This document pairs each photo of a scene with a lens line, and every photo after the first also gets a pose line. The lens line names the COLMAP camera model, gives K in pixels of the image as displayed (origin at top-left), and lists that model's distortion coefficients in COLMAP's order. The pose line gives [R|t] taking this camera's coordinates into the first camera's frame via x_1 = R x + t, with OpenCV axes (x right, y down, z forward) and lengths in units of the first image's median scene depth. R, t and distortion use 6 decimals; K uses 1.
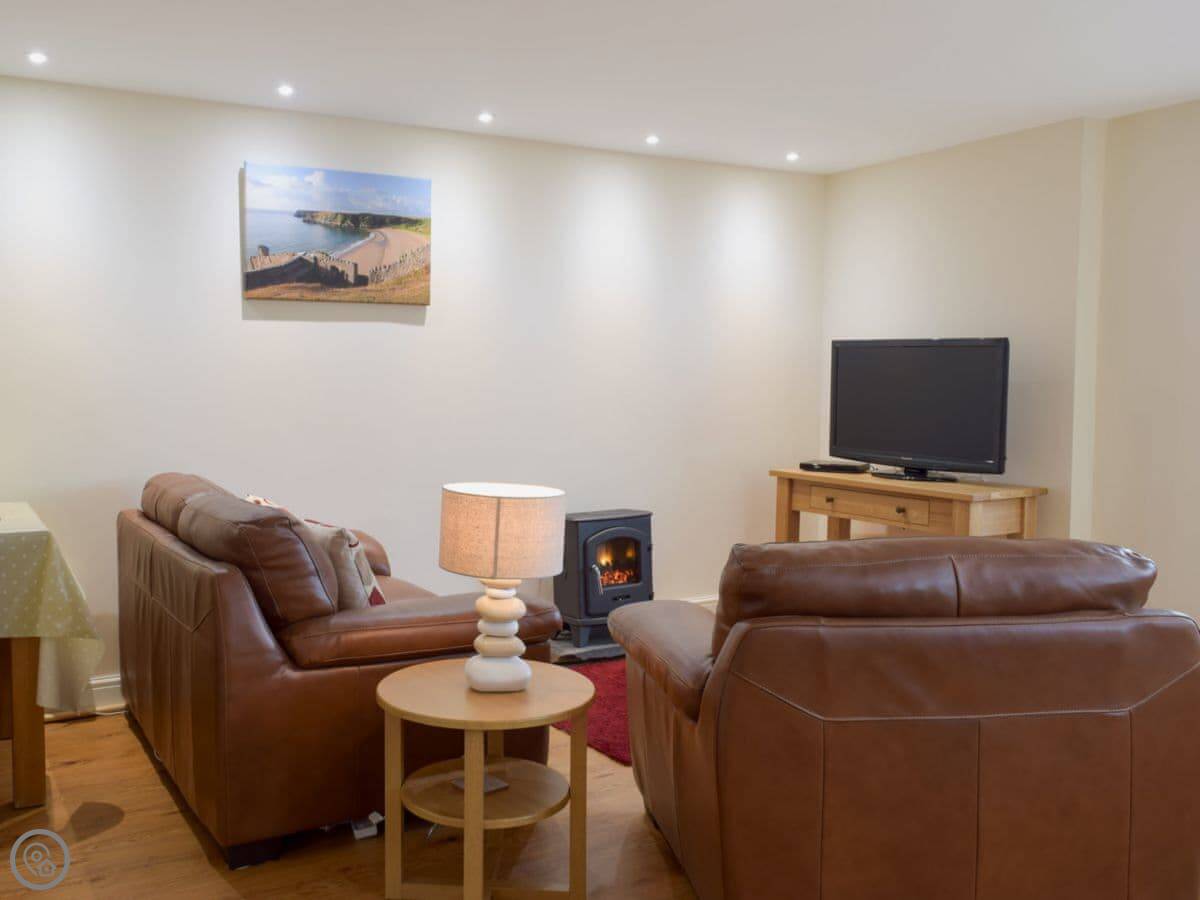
lens RADIAL K [[1077.9, 0, 600.6], [0, 1077.9, 449.5], [0, 0, 1]] dist [-0.003750, -0.022787]
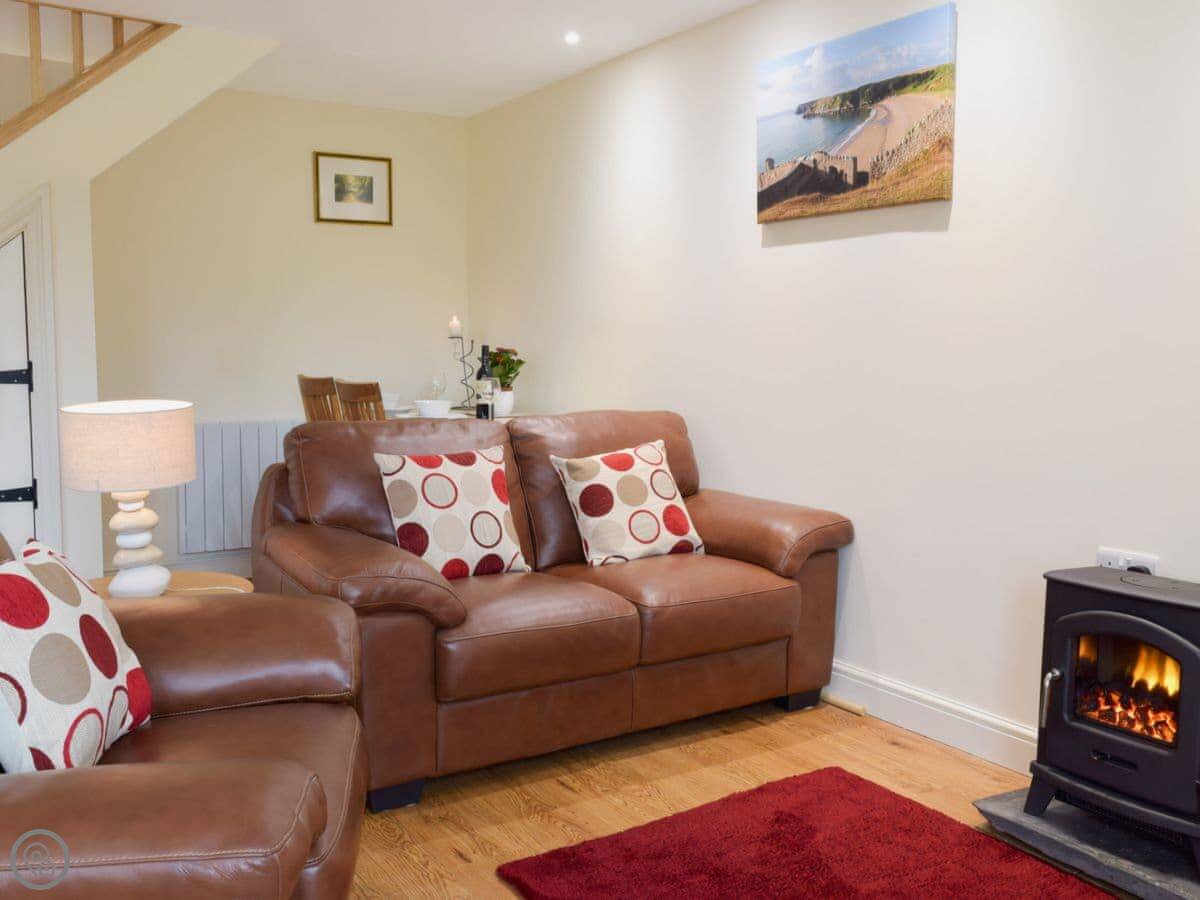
lens RADIAL K [[1077.9, 0, 605.4], [0, 1077.9, 445.0], [0, 0, 1]] dist [-0.003750, -0.022787]
pose [[0.015127, 0.090909, -0.995744, 0.537978], [-0.079172, 0.992840, 0.089442, -0.029223], [0.996746, 0.077482, 0.022216, 0.844444]]
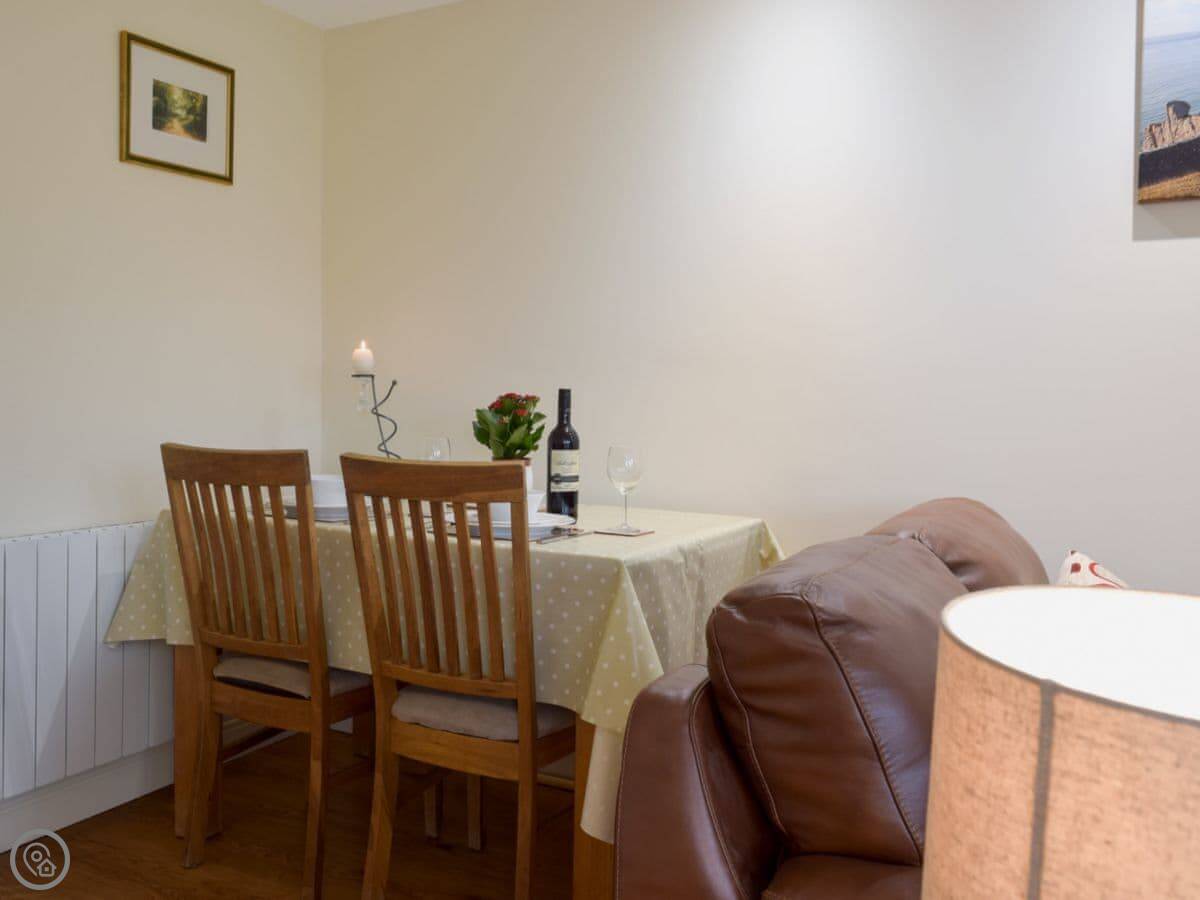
lens RADIAL K [[1077.9, 0, 593.2], [0, 1077.9, 442.2], [0, 0, 1]] dist [-0.003750, -0.022787]
pose [[0.484036, 0.042091, -0.874035, 0.026048], [-0.072544, 0.997334, 0.007855, 0.000896], [0.872036, 0.059604, 0.485799, 0.471987]]
